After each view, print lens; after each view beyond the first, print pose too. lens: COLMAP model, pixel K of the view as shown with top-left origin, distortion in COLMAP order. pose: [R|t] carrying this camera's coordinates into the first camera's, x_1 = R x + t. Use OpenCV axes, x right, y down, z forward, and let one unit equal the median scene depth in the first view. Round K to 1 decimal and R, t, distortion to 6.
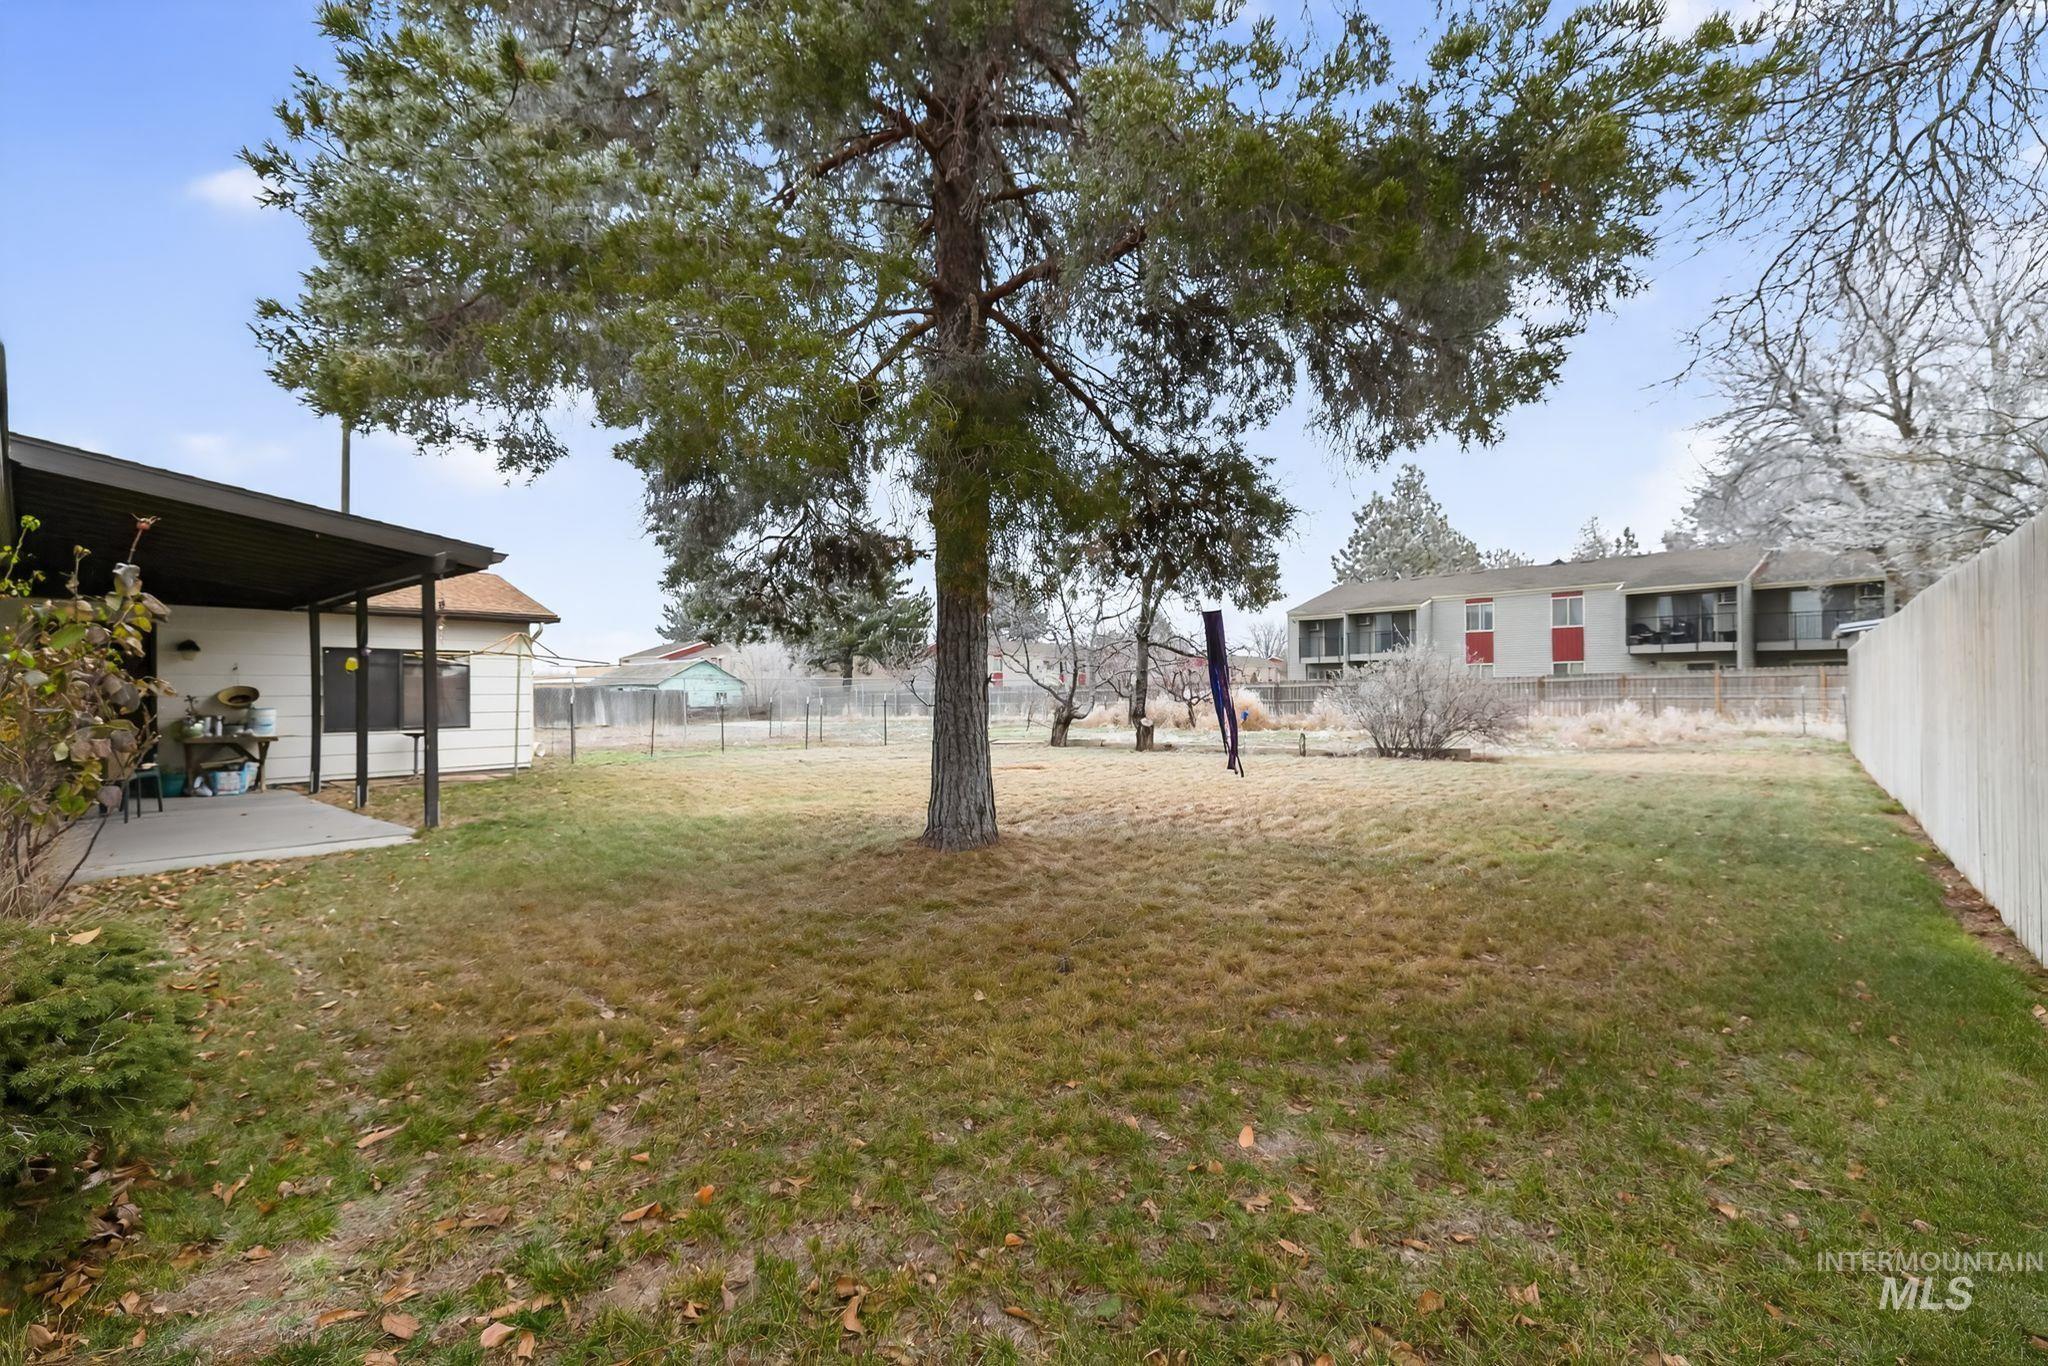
lens RADIAL K [[881.5, 0, 1027.5], [0, 881.5, 695.4], [0, 0, 1]] dist [-0.002550, 0.000369]
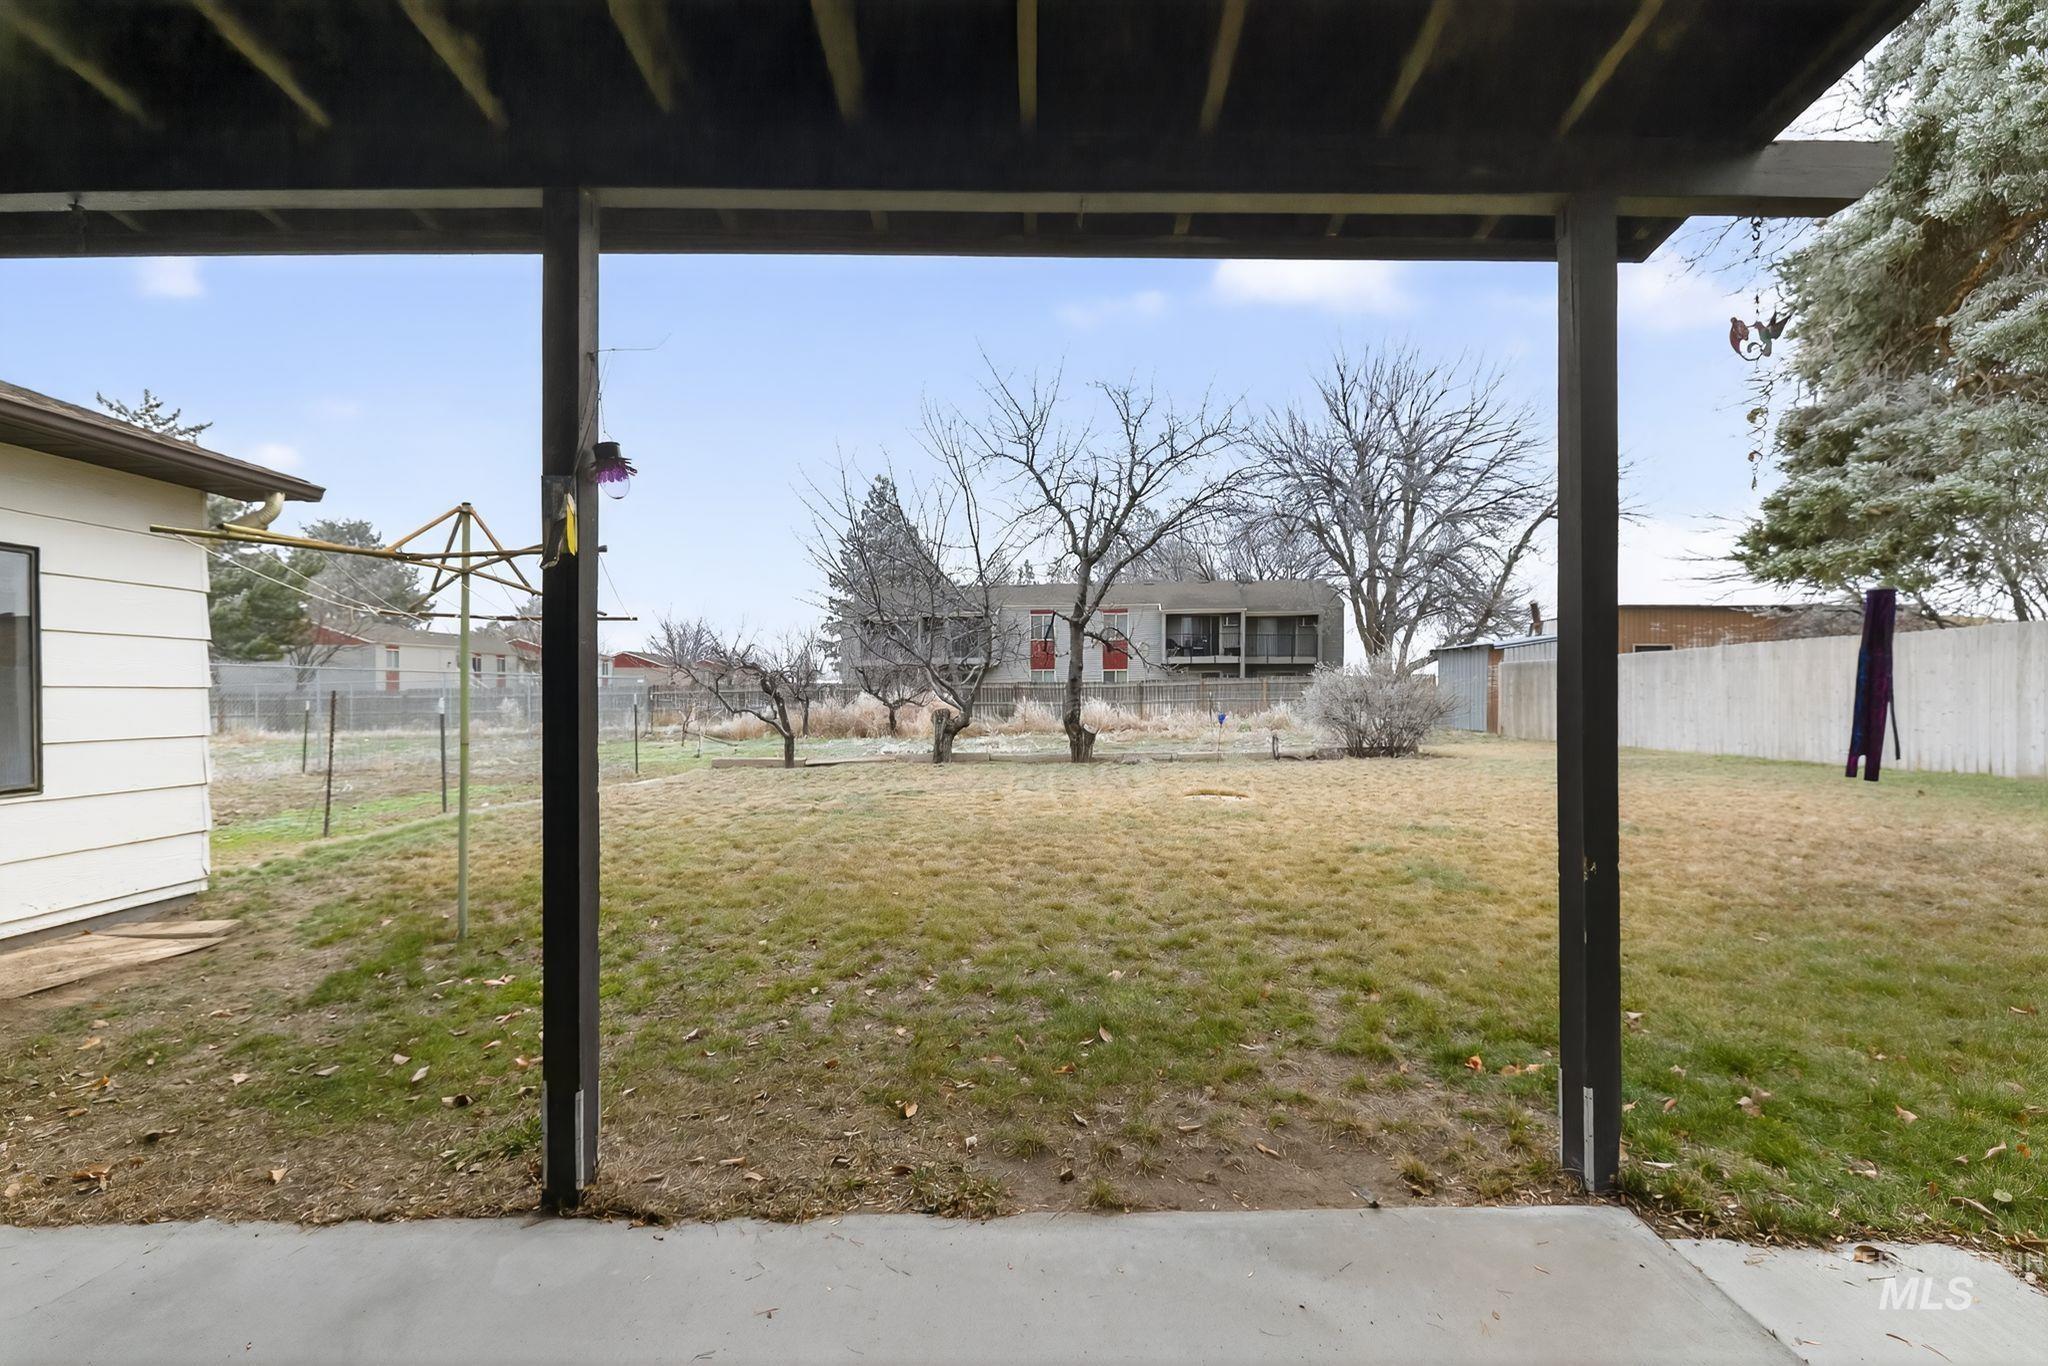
lens RADIAL K [[881.5, 0, 1027.5], [0, 881.5, 695.4], [0, 0, 1]] dist [-0.002550, 0.000369]
pose [[0.766793, 0.003937, 0.641882, -0.242140], [-0.001418, 0.999989, -0.004440, 0.001405], [-0.641893, 0.002494, 0.766791, 0.224147]]
